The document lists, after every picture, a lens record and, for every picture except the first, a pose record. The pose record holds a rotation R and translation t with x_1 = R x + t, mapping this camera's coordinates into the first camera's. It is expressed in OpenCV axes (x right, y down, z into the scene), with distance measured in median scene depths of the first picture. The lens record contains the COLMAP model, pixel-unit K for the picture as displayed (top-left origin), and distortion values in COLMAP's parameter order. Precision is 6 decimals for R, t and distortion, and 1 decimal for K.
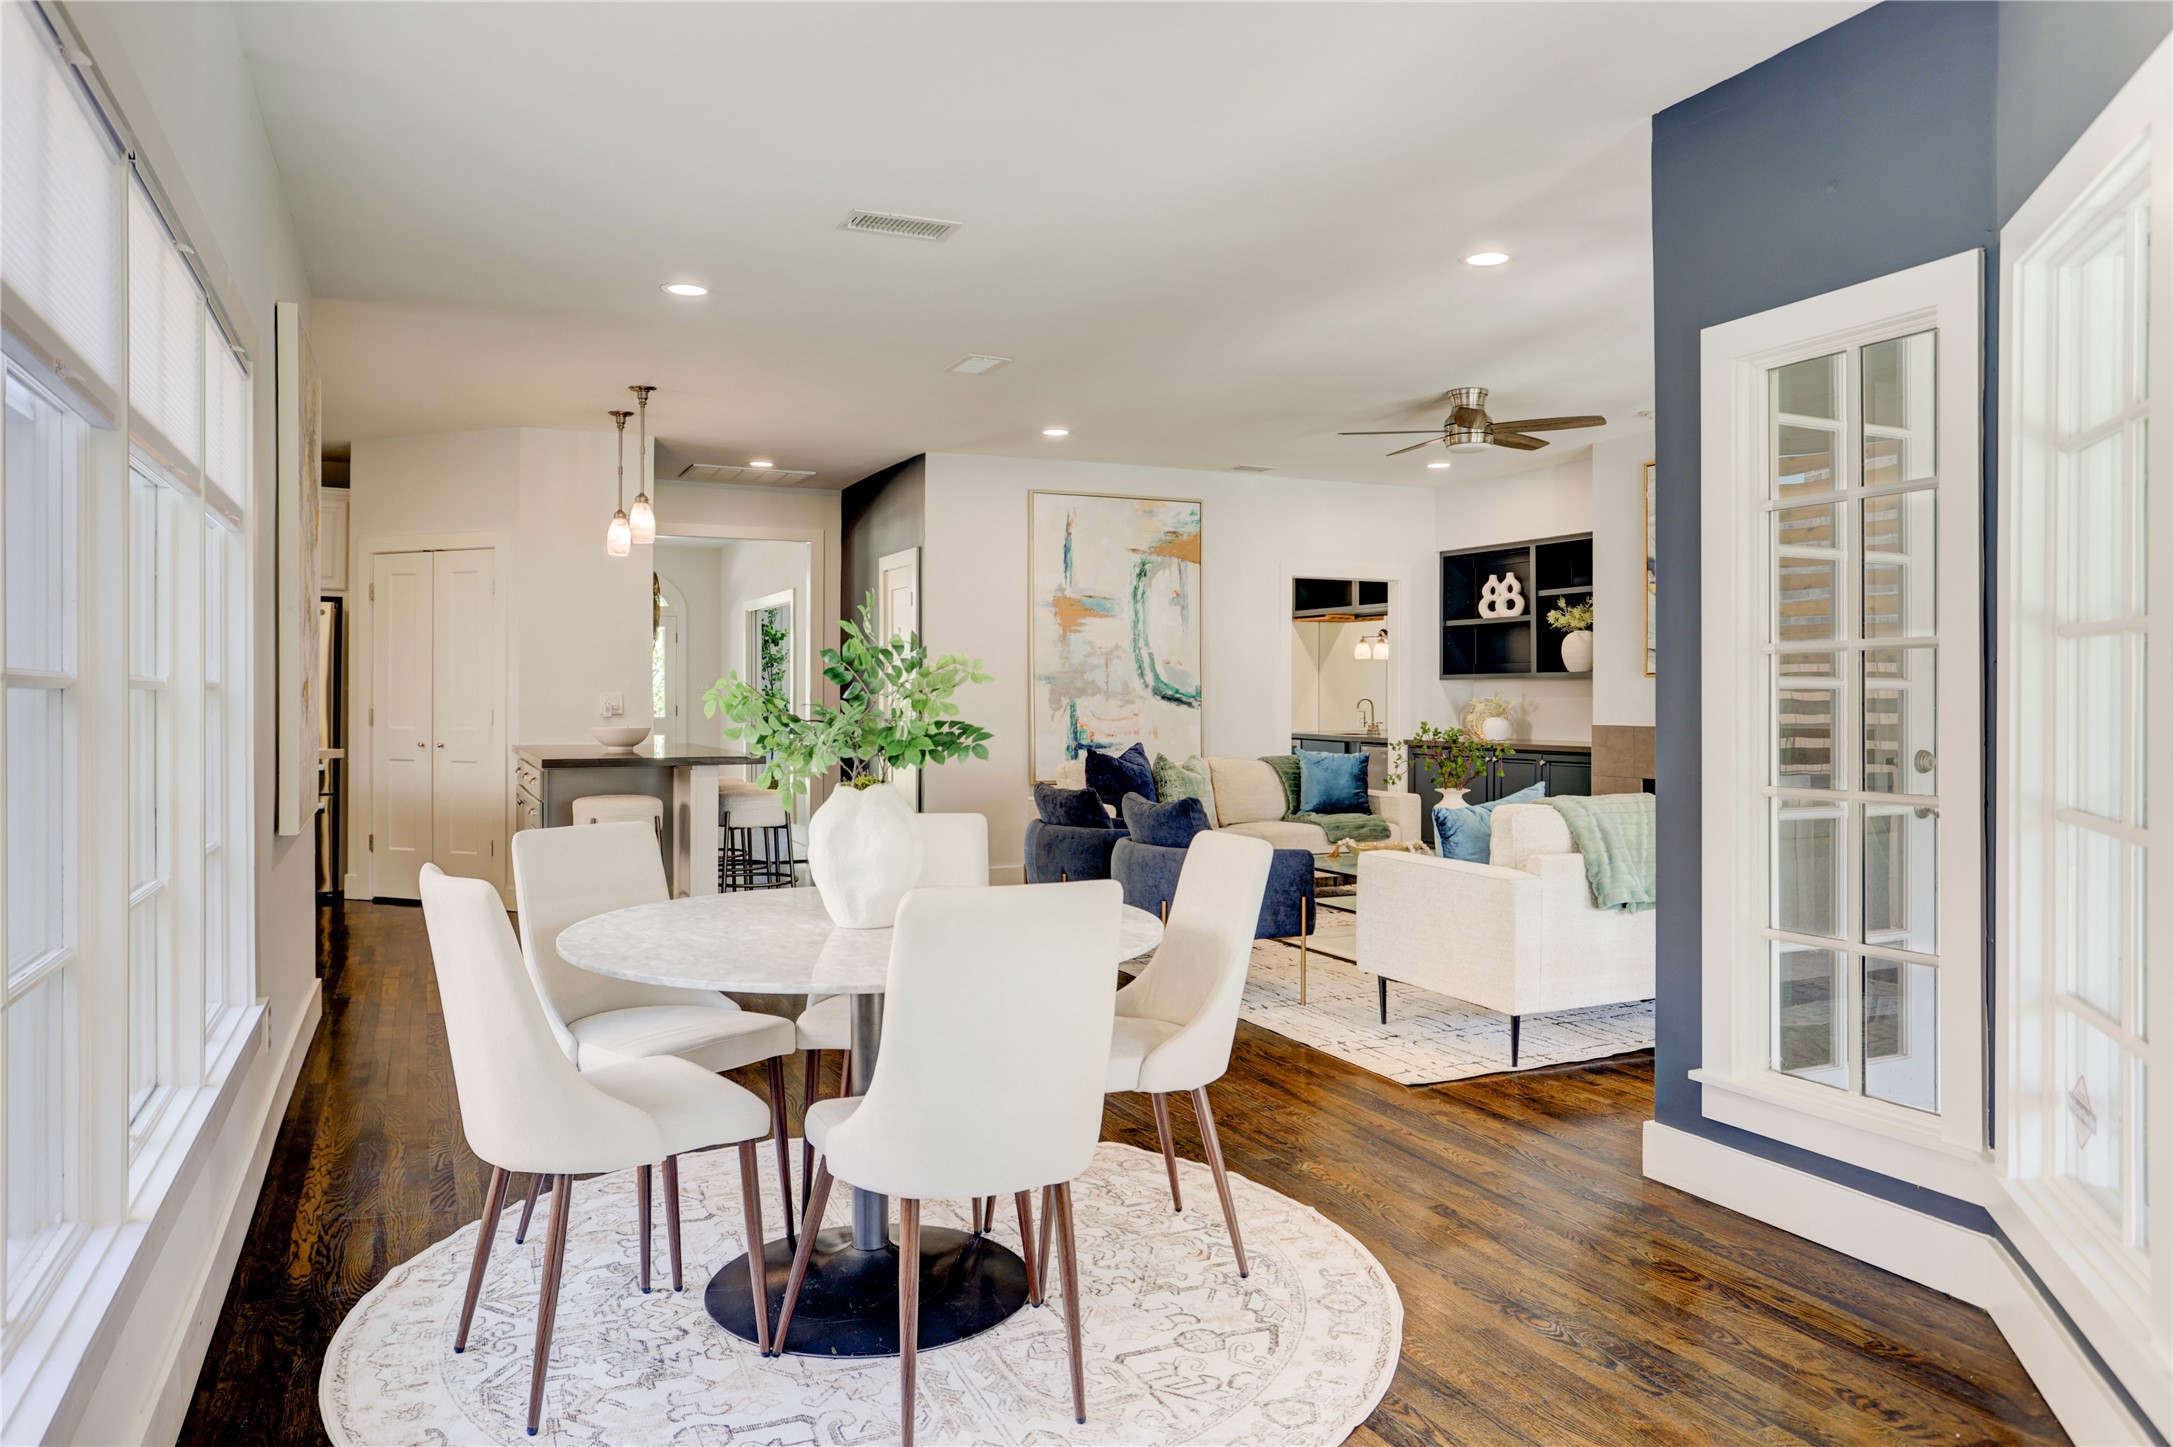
lens RADIAL K [[1431.1, 0, 1073.2], [0, 1431.1, 705.3], [0, 0, 1]] dist [-0.059059, -0.000501]
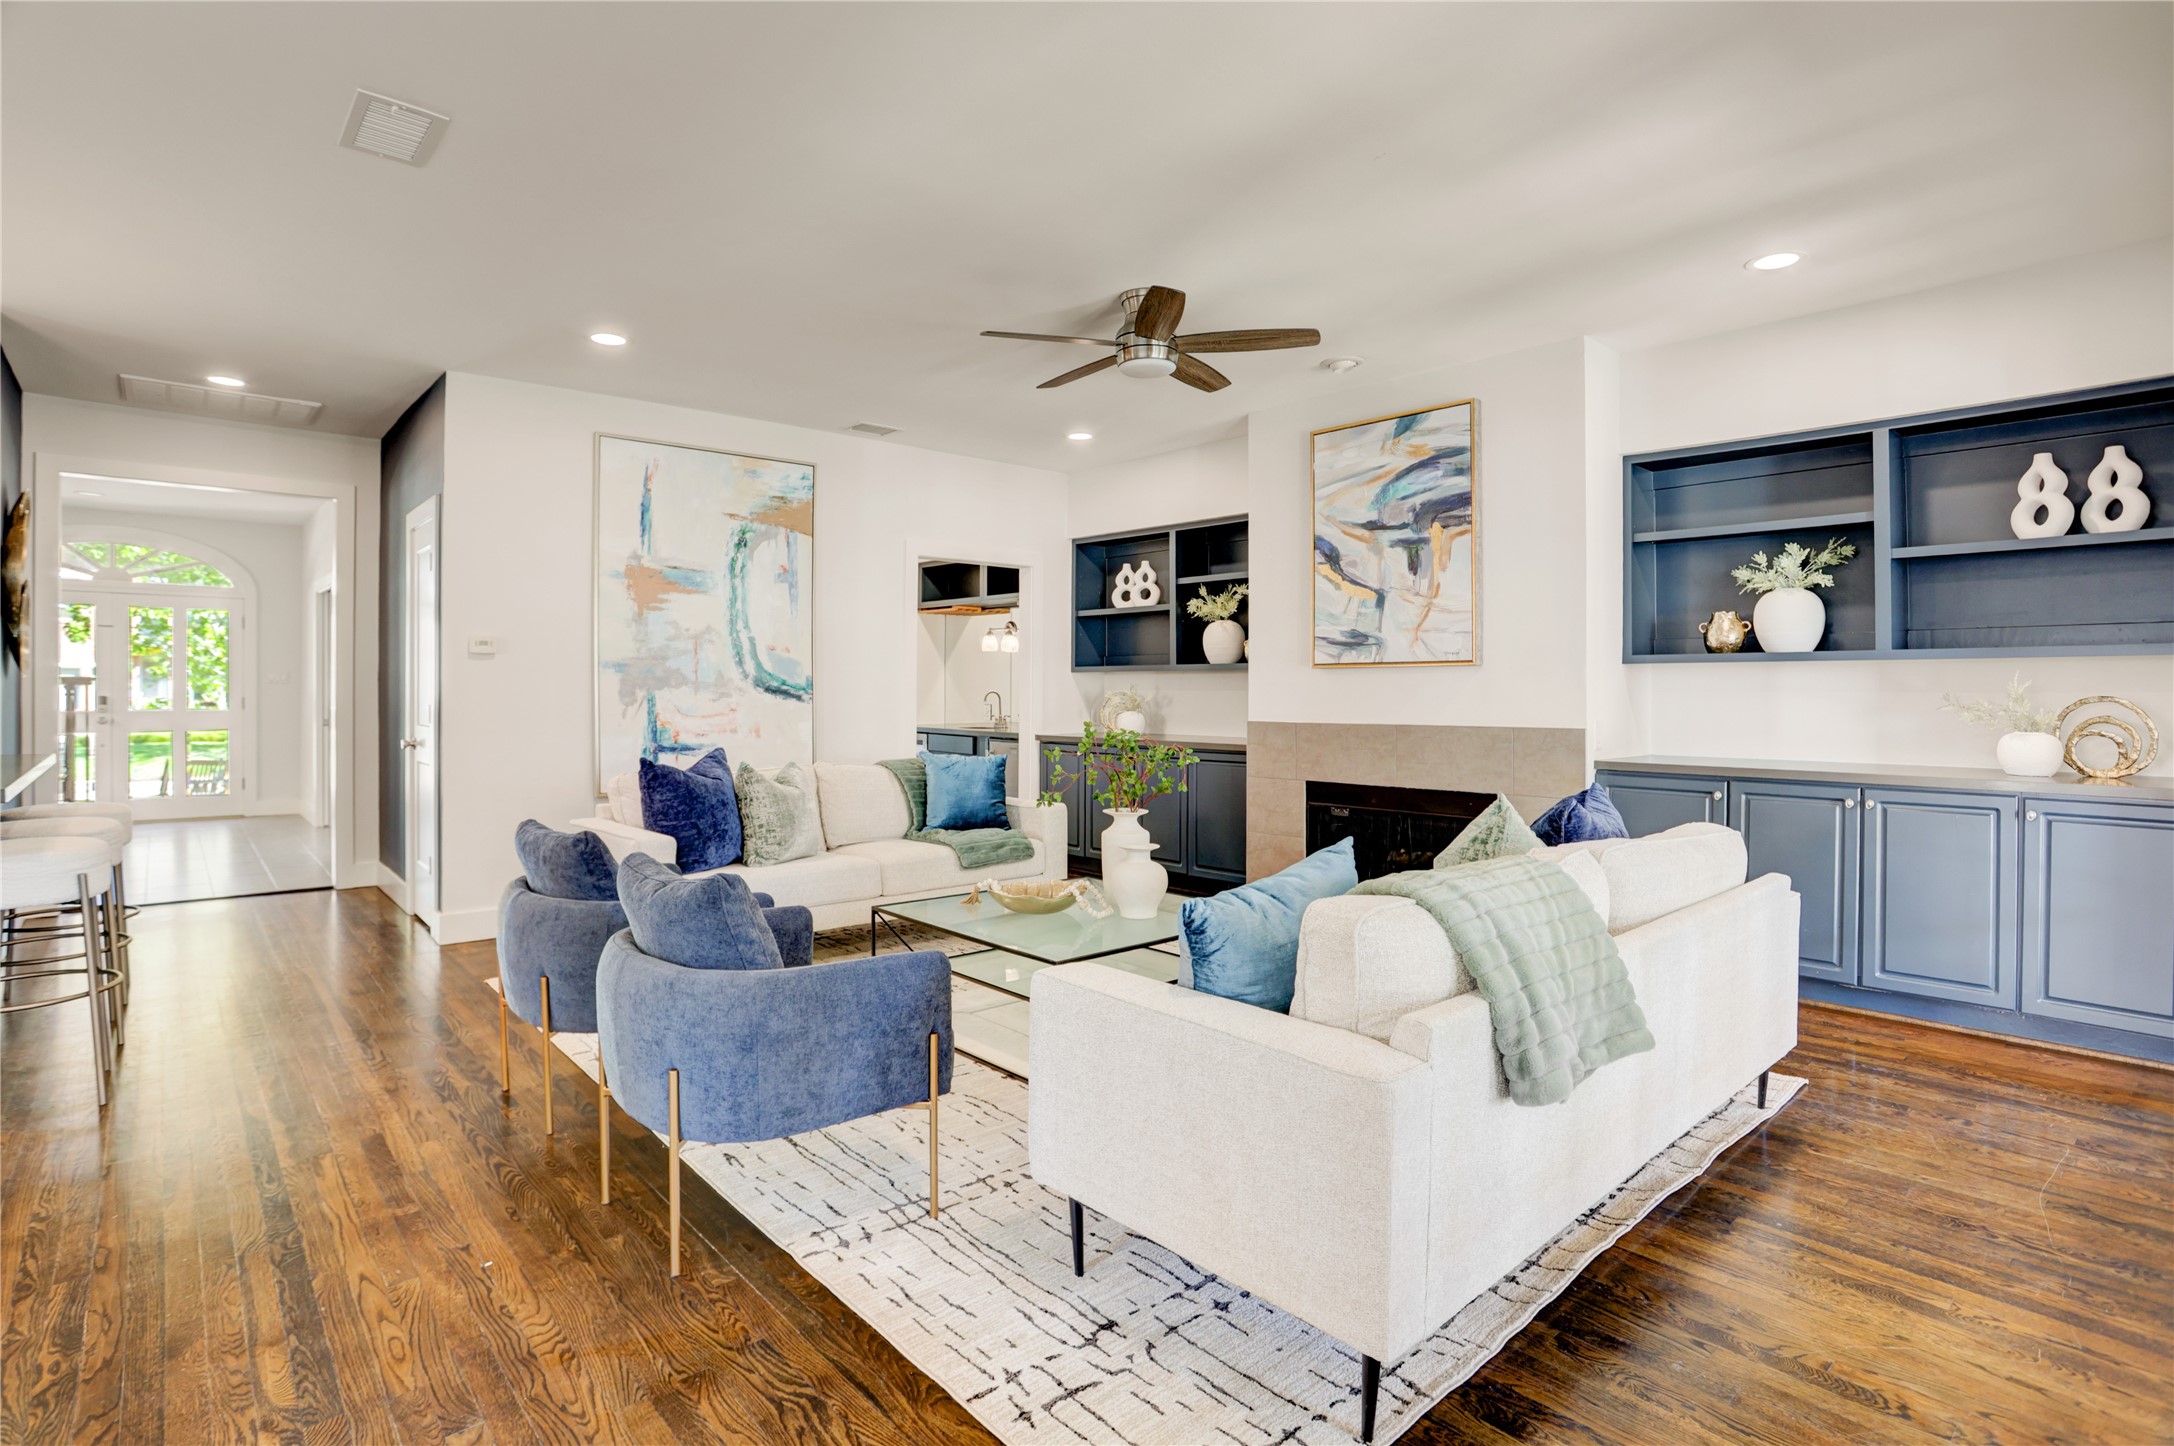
lens RADIAL K [[1104.8, 0, 1078.5], [0, 1104.8, 685.6], [0, 0, 1]] dist [-0.057478, 0.020363]
pose [[0.956872, 0.004001, 0.290483, 0.051173], [-0.001198, 0.999951, -0.009826, -0.001715], [-0.290508, 0.009054, 0.956830, 0.323275]]
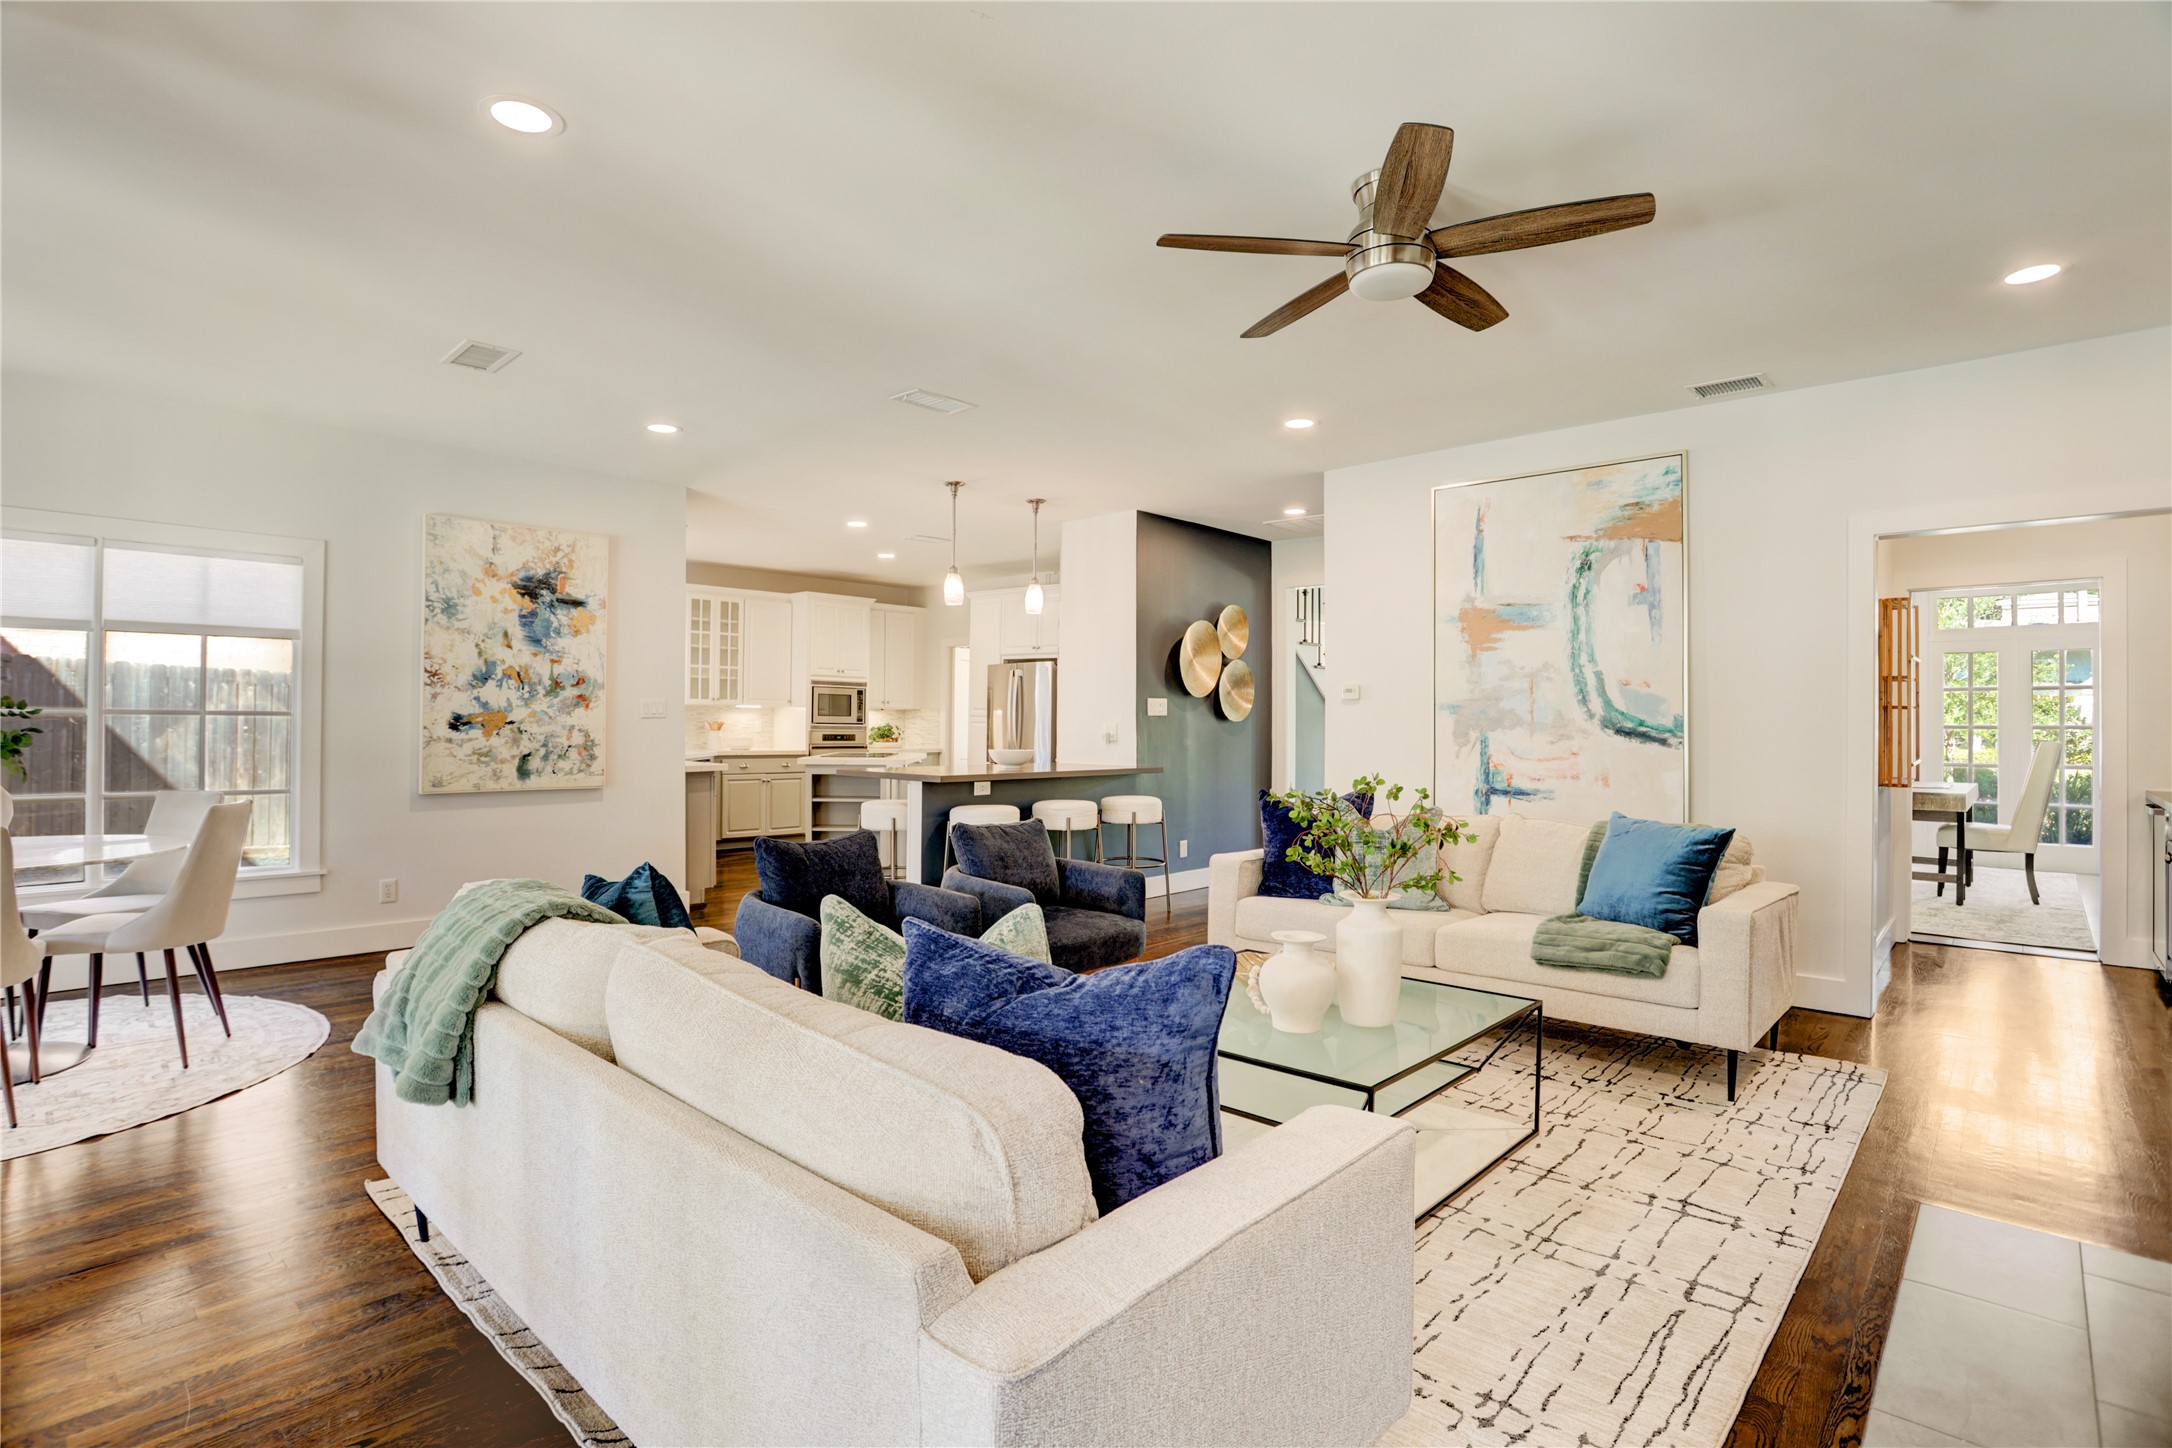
lens RADIAL K [[1103.8, 0, 1091.6], [0, 1103.8, 719.3], [0, 0, 1]] dist [-0.057478, 0.020363]
pose [[0.398222, -0.001858, -0.917287, 0.478022], [-0.009357, 0.999938, -0.006087, -0.005929], [0.917241, 0.011007, 0.398180, 0.539705]]
